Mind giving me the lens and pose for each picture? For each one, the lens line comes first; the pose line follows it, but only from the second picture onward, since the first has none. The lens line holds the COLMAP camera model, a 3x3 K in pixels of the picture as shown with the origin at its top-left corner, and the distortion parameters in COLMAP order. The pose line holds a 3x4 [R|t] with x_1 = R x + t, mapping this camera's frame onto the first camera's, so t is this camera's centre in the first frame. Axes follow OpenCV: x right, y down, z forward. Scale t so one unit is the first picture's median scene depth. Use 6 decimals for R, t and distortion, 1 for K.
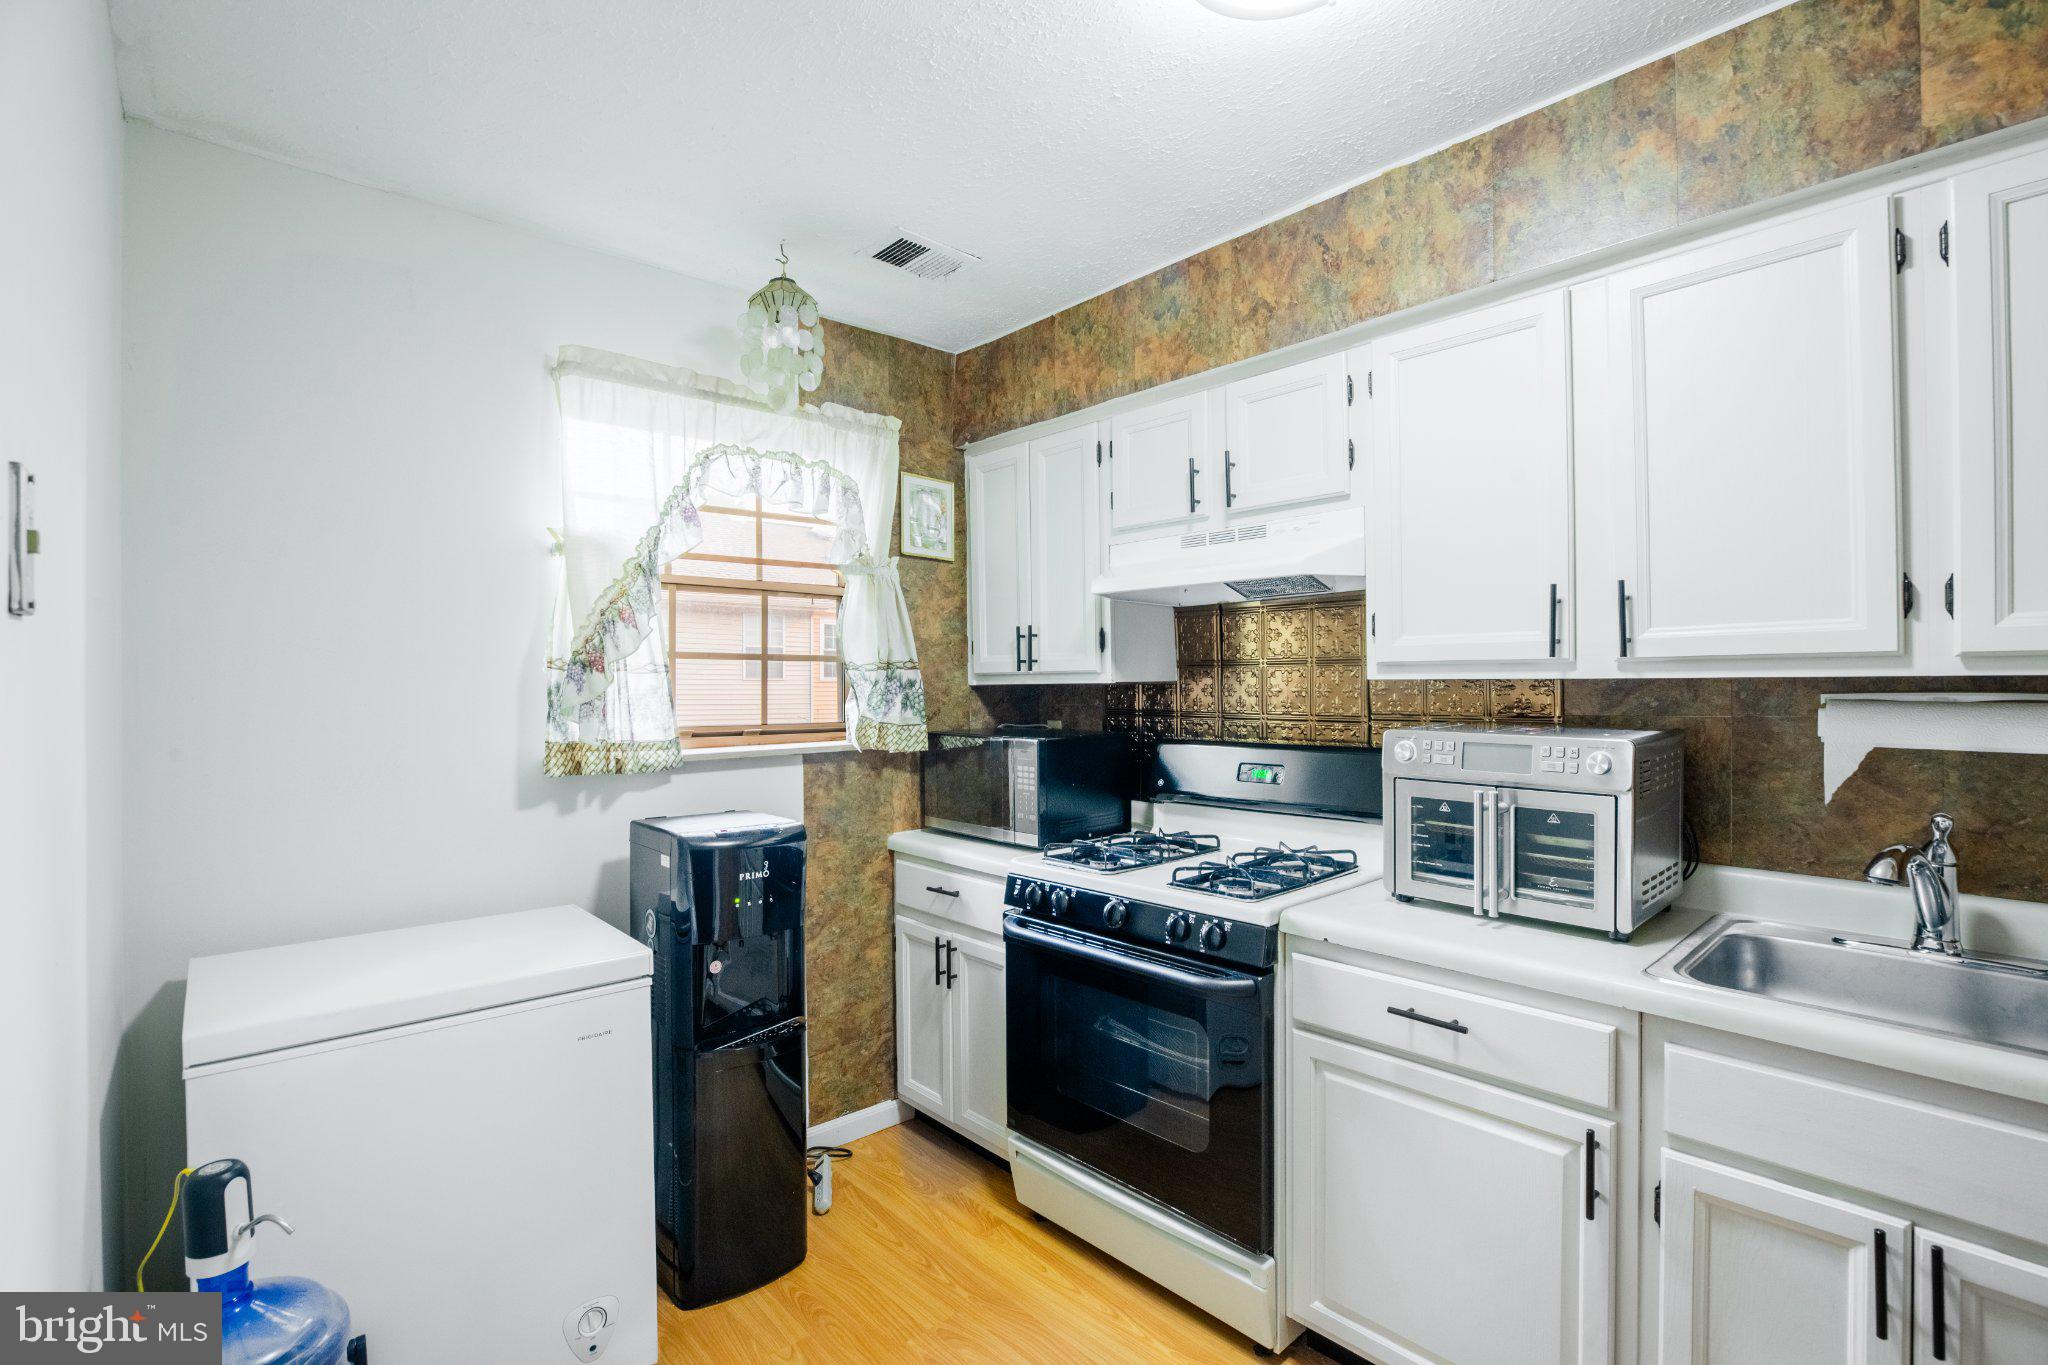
lens RADIAL K [[917.8, 0, 1024.0], [0, 917.8, 682.5], [0, 0, 1]] dist [0.001201, 0.000458]
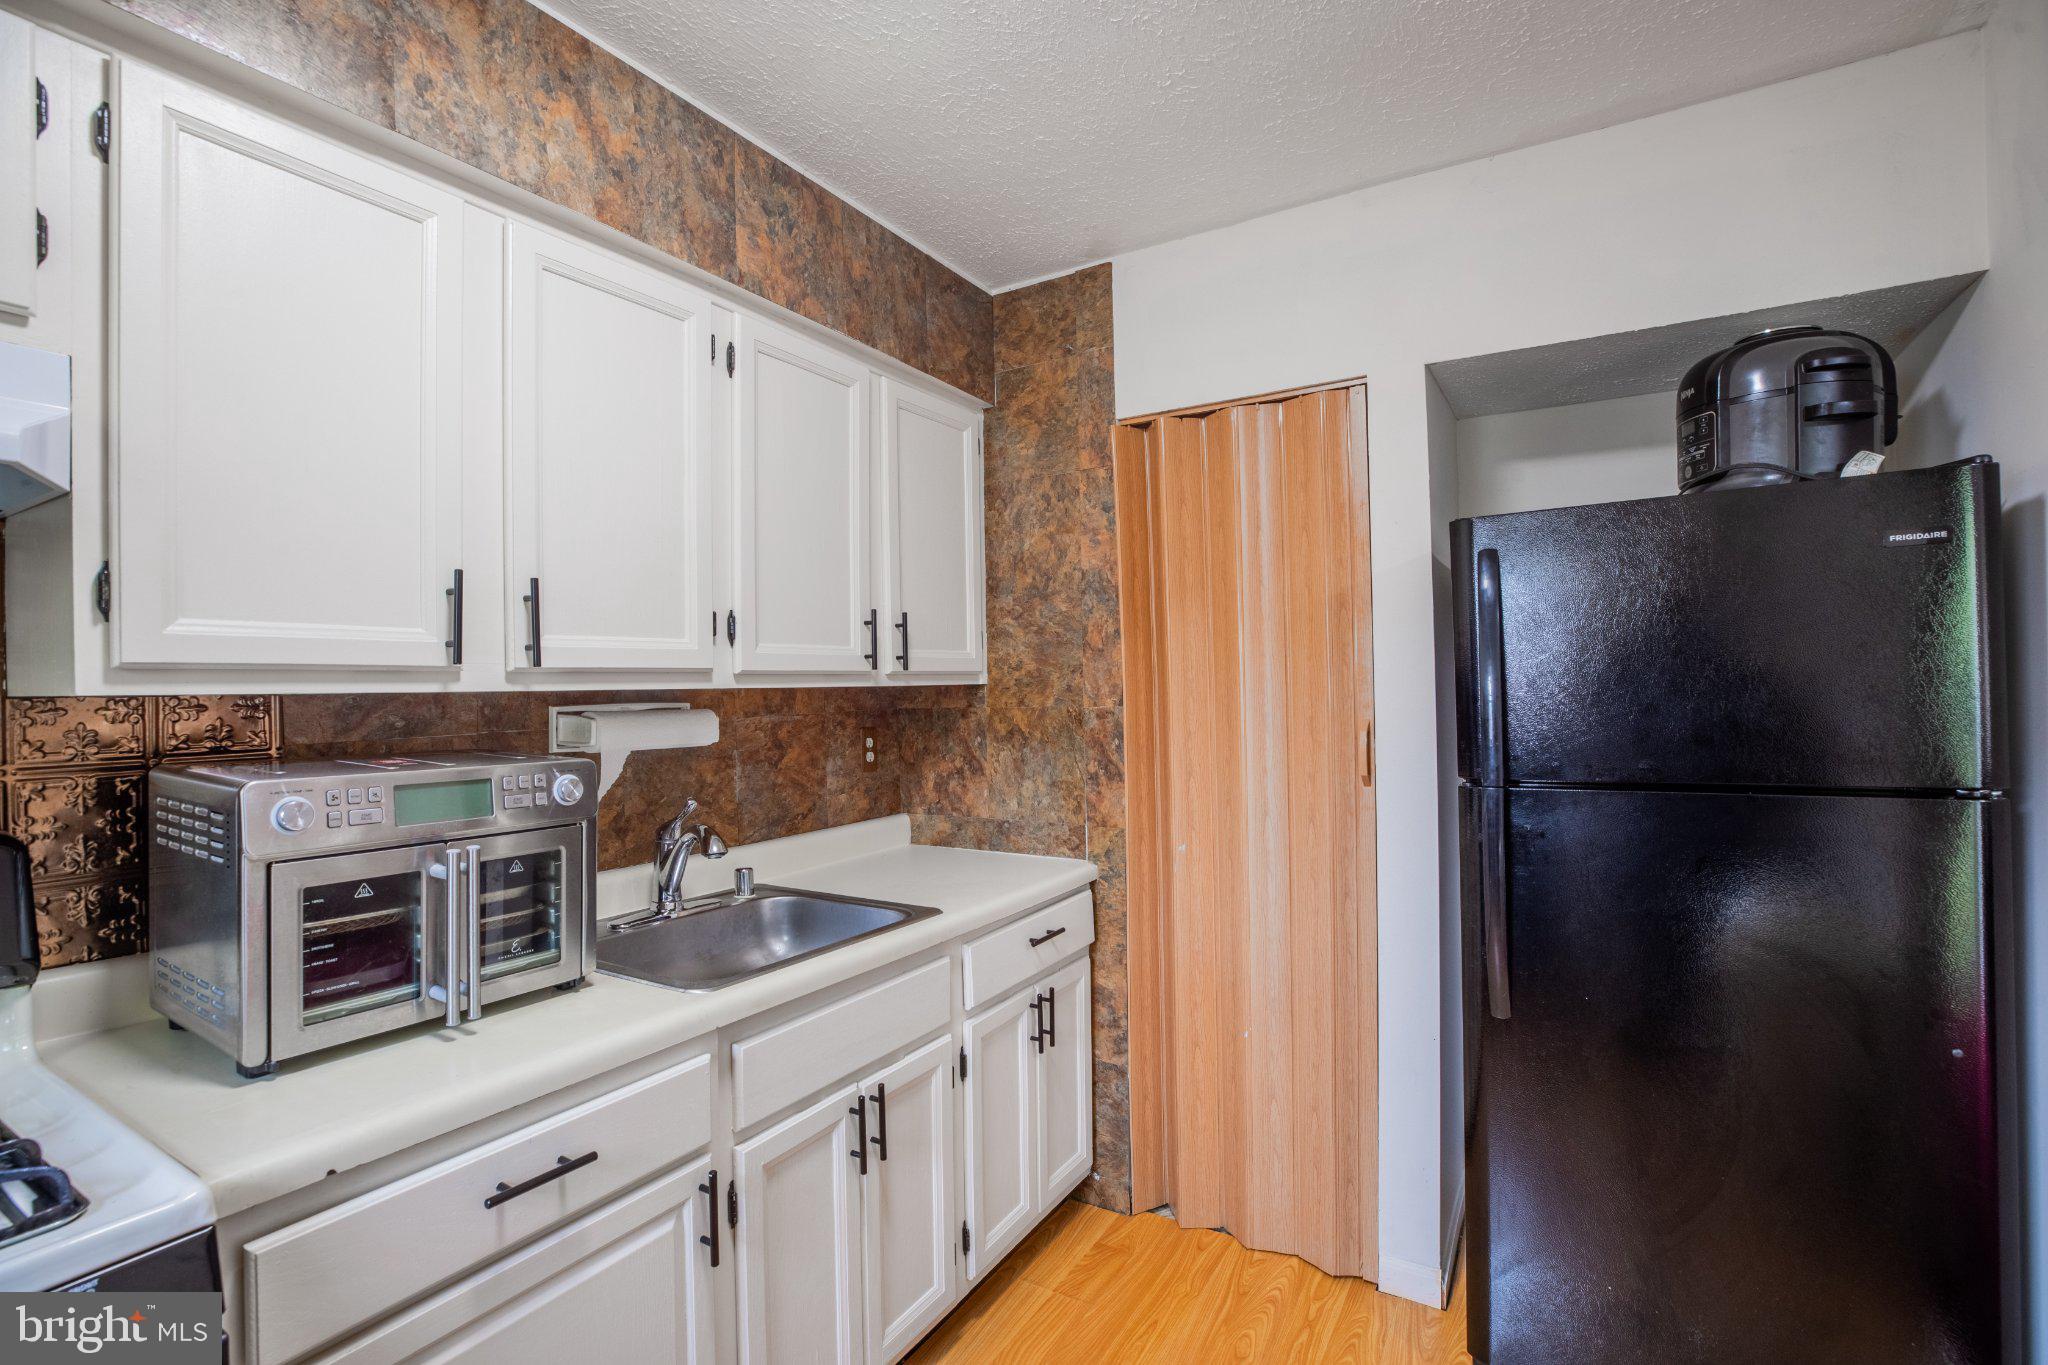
lens RADIAL K [[938.6, 0, 1024.0], [0, 938.6, 682.5], [0, 0, 1]] dist [-0.002091, -0.000193]
pose [[-0.255088, 0.014556, 0.966808, -0.184490], [0.014685, 0.999830, -0.011179, 0.002311], [-0.966806, 0.011346, -0.255258, 0.439954]]
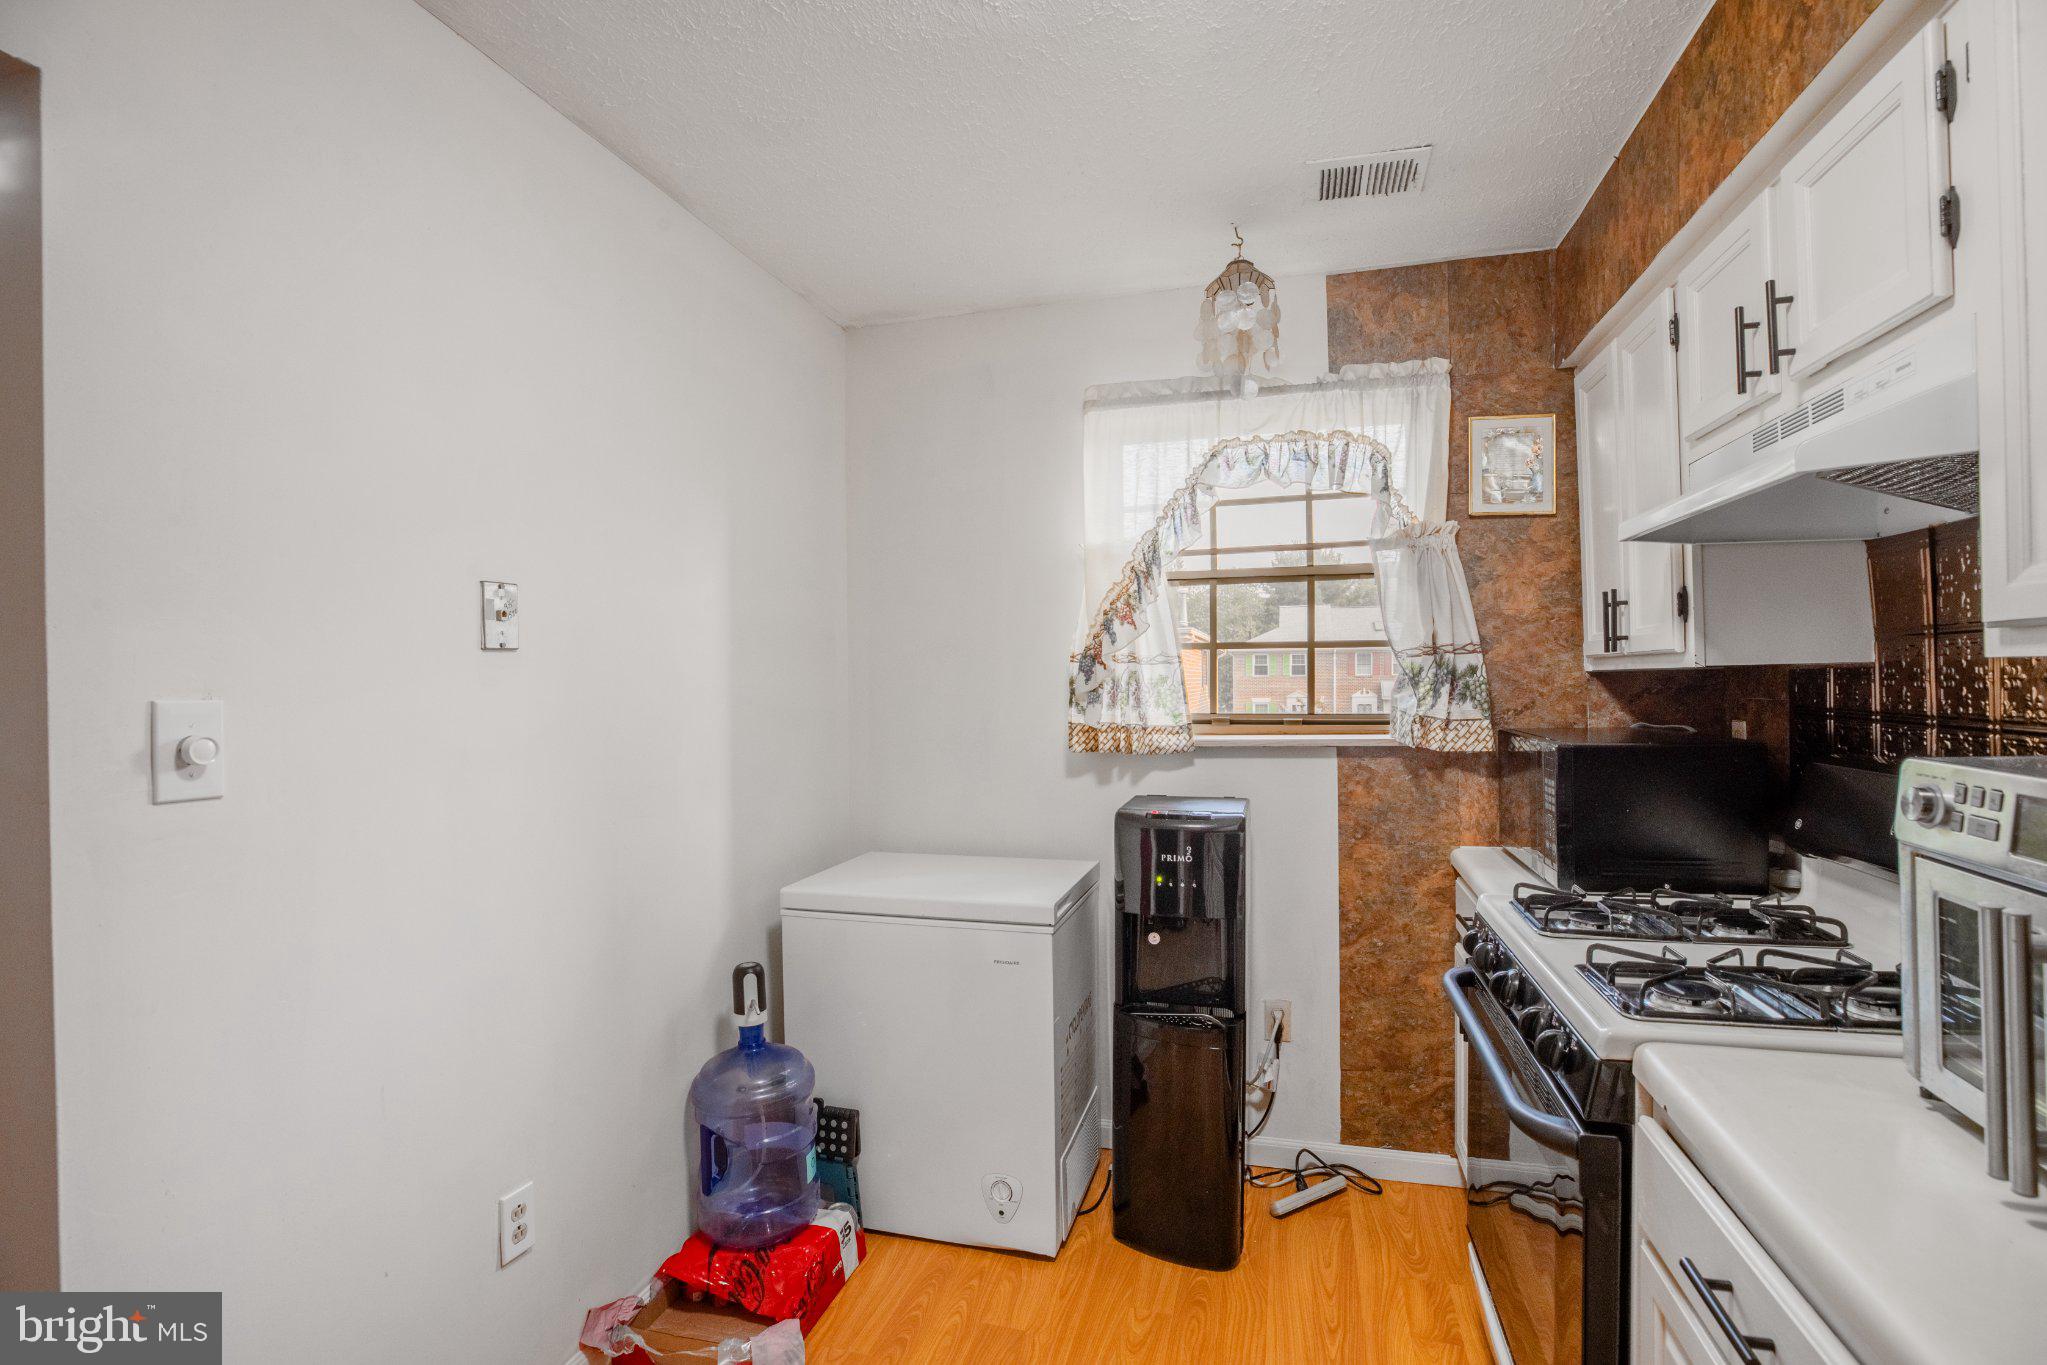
lens RADIAL K [[908.9, 0, 1023.5], [0, 908.9, 682.5], [0, 0, 1]] dist [-0.008876, 0.000489]
pose [[0.578245, 0.000028, -0.815863, 0.330720], [0.011528, 0.999900, 0.008205, 0.000926], [0.815782, -0.014150, 0.578187, 0.201352]]
